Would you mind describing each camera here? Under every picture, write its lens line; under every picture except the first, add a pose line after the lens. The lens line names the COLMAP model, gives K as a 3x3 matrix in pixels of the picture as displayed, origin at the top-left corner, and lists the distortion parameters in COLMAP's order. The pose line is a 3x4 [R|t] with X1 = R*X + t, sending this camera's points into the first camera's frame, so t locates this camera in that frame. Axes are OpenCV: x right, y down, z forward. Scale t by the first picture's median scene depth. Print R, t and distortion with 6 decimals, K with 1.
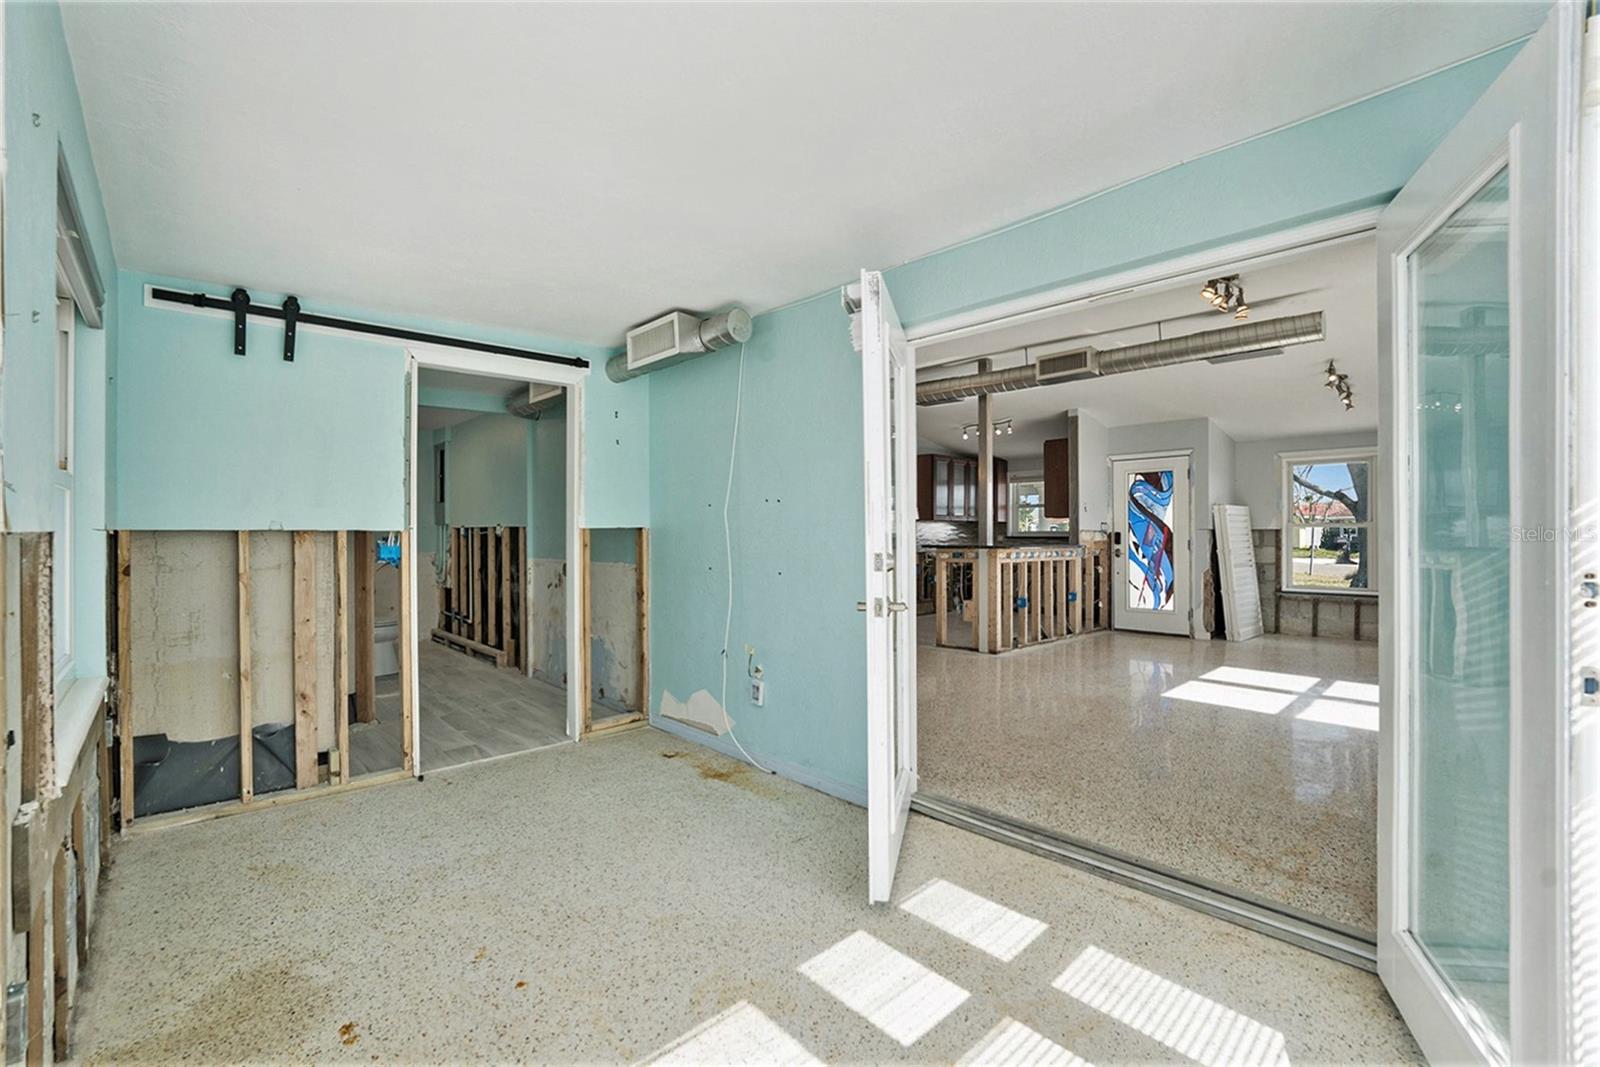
lens RADIAL K [[696.3, 0, 837.1], [0, 696.3, 541.2], [0, 0, 1]] dist [-0.055815, 0.012564]
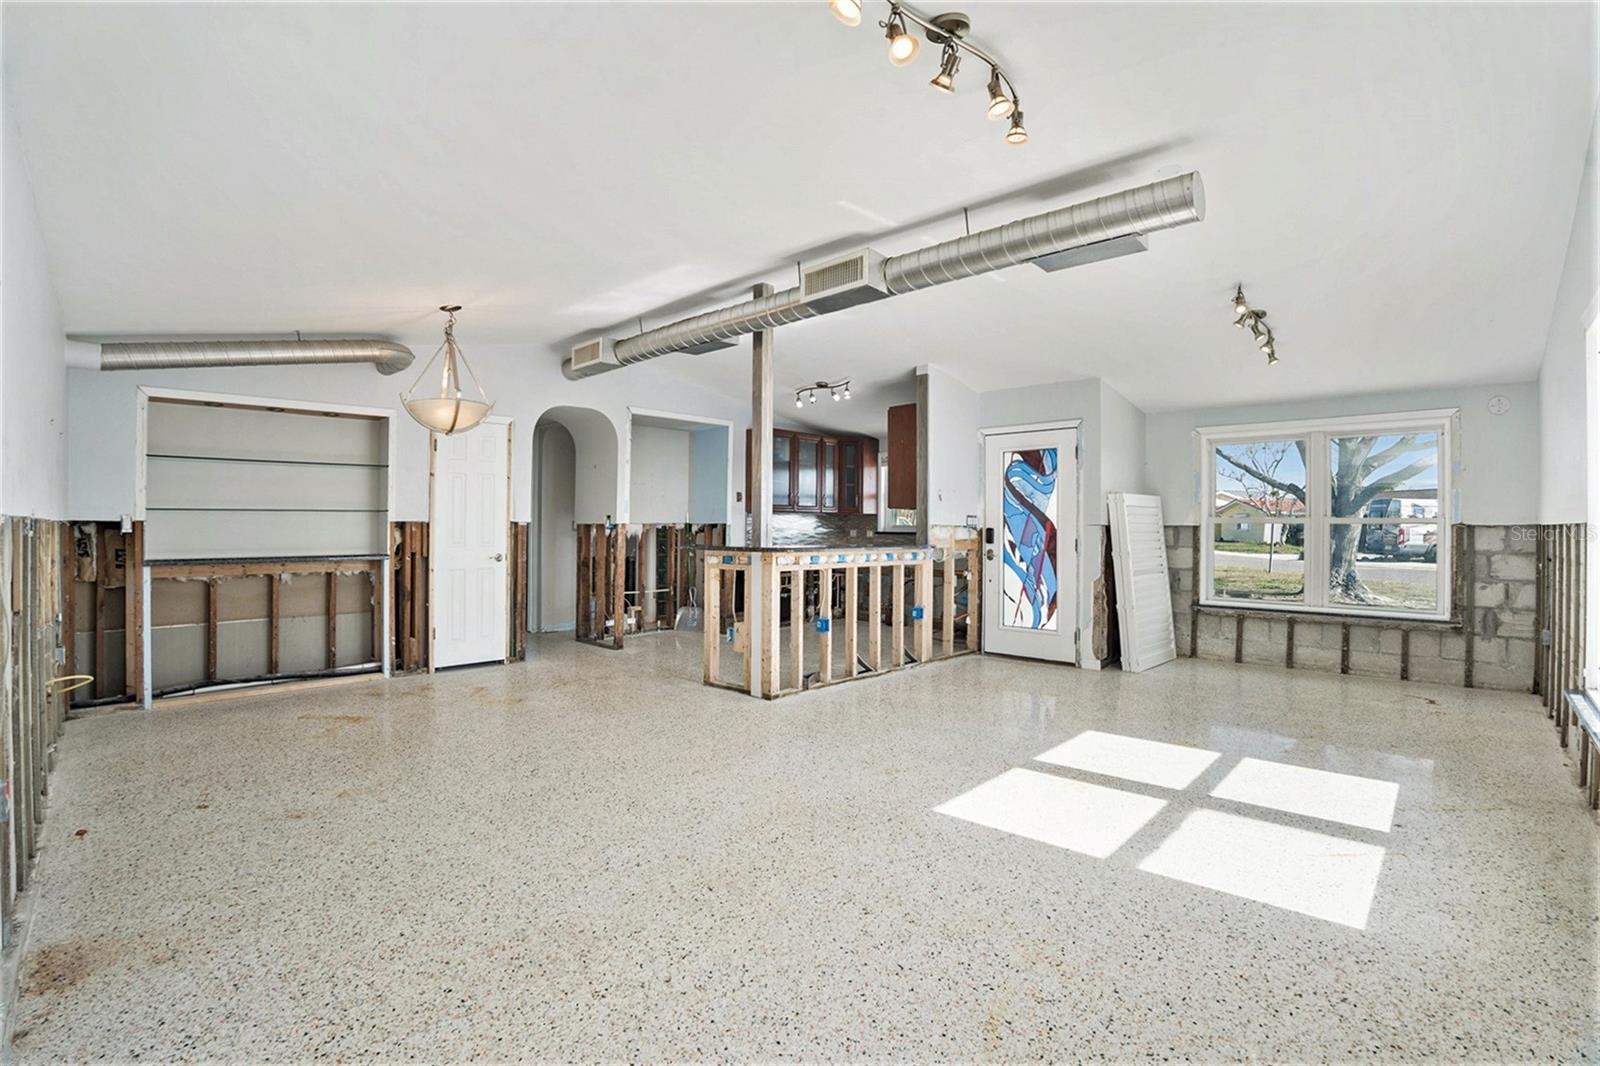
lens RADIAL K [[696.3, 0, 848.0], [0, 696.3, 533.7], [0, 0, 1]] dist [-0.055815, 0.012564]
pose [[0.999270, 0.003702, 0.038017, 0.224788], [-0.003623, 0.999991, -0.002140, -0.004407], [-0.038024, 0.002001, 0.999275, 0.233622]]
